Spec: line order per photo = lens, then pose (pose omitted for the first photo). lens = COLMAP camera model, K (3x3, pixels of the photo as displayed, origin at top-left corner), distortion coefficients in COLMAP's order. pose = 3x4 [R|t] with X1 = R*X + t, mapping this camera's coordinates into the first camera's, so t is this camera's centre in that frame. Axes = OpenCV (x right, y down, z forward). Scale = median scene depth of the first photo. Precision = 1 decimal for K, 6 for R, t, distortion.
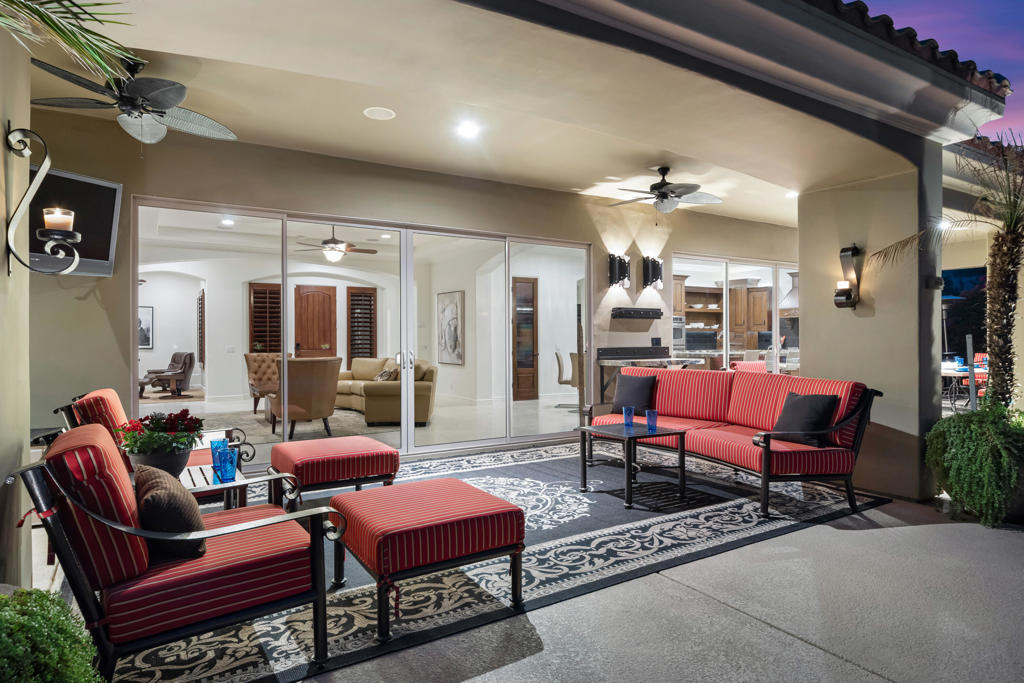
lens RADIAL K [[596.4, 0, 513.9], [0, 596.4, 344.0], [0, 0, 1]] dist [-0.001204, 0.000089]
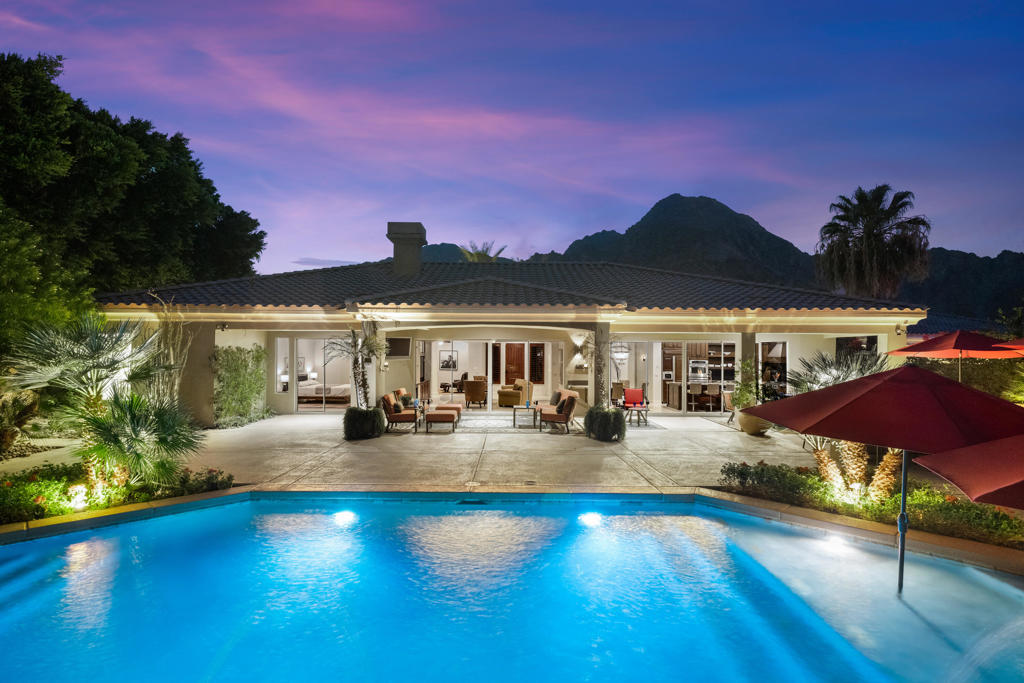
lens RADIAL K [[518.8, 0, 508.6], [0, 518.8, 346.9], [0, 0, 1]] dist [-0.000244, -0.000026]
pose [[0.849327, 0.004276, -0.527850, 1.099975], [-0.014748, 0.999769, -0.015632, -0.100668], [0.527661, 0.021061, 0.849194, -1.029596]]
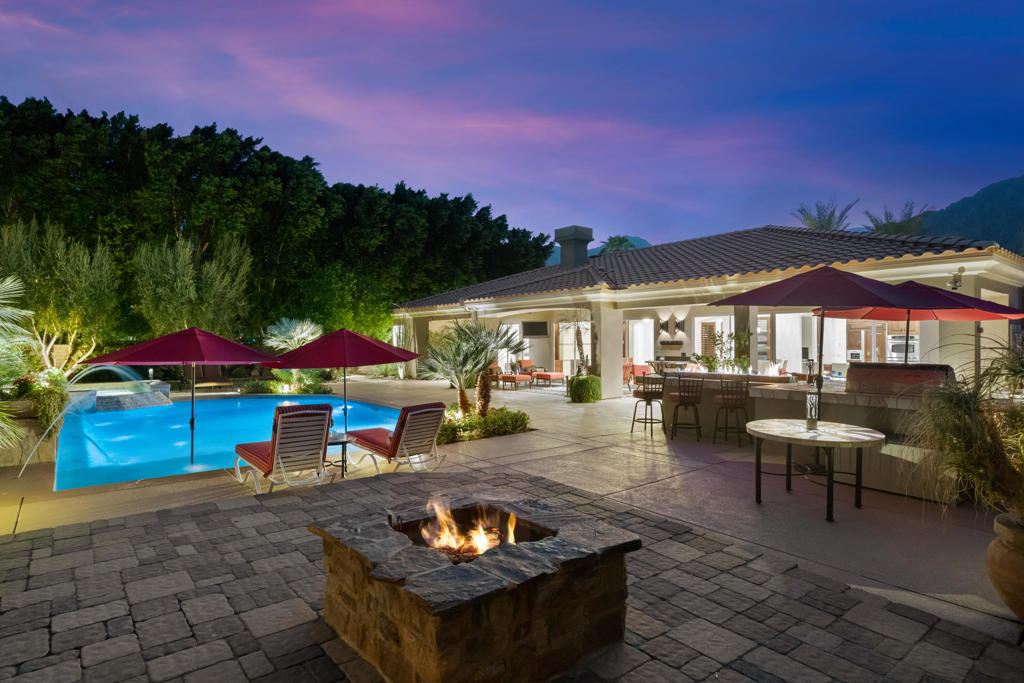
lens RADIAL K [[546.8, 0, 477.3], [0, 546.8, 339.0], [0, 0, 1]] dist [0.001519, 0.000414]
pose [[0.088328, 0.001158, -0.996091, 2.521193], [-0.001180, 0.999999, 0.001058, -0.071771], [0.996091, 0.001082, 0.088330, -0.016431]]
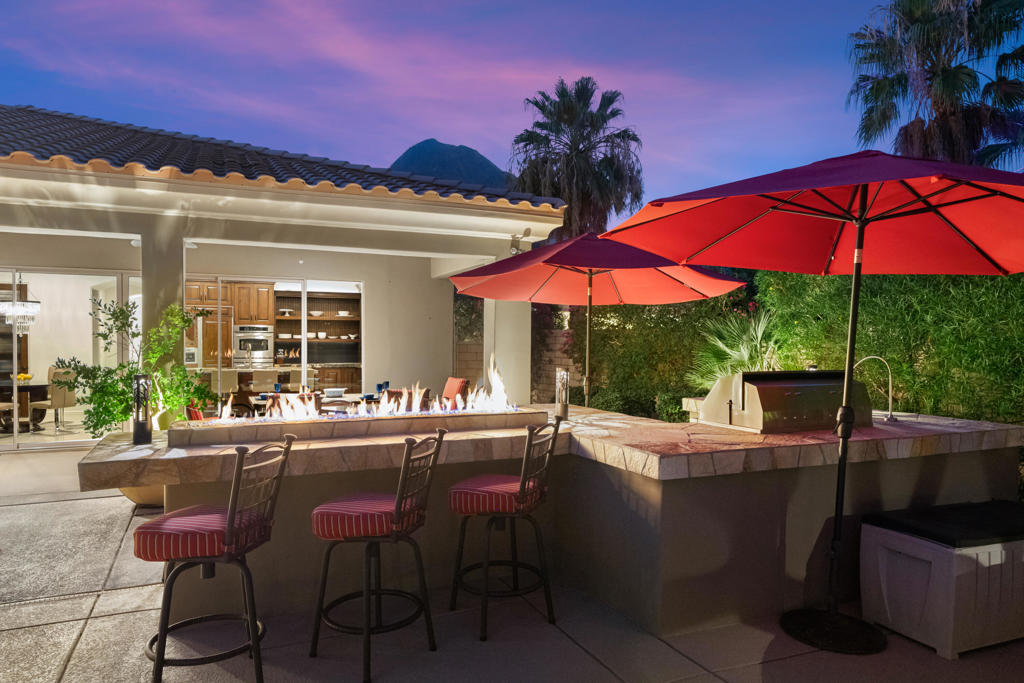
lens RADIAL K [[653.5, 0, 512.0], [0, 653.5, 341.5], [0, 0, 1]] dist [0.008063, 0.002390]
pose [[0.991627, 0.011106, -0.128654, 1.442409], [-0.011018, 0.999938, 0.001396, -0.053321], [0.128662, 0.000033, 0.991689, 0.154224]]
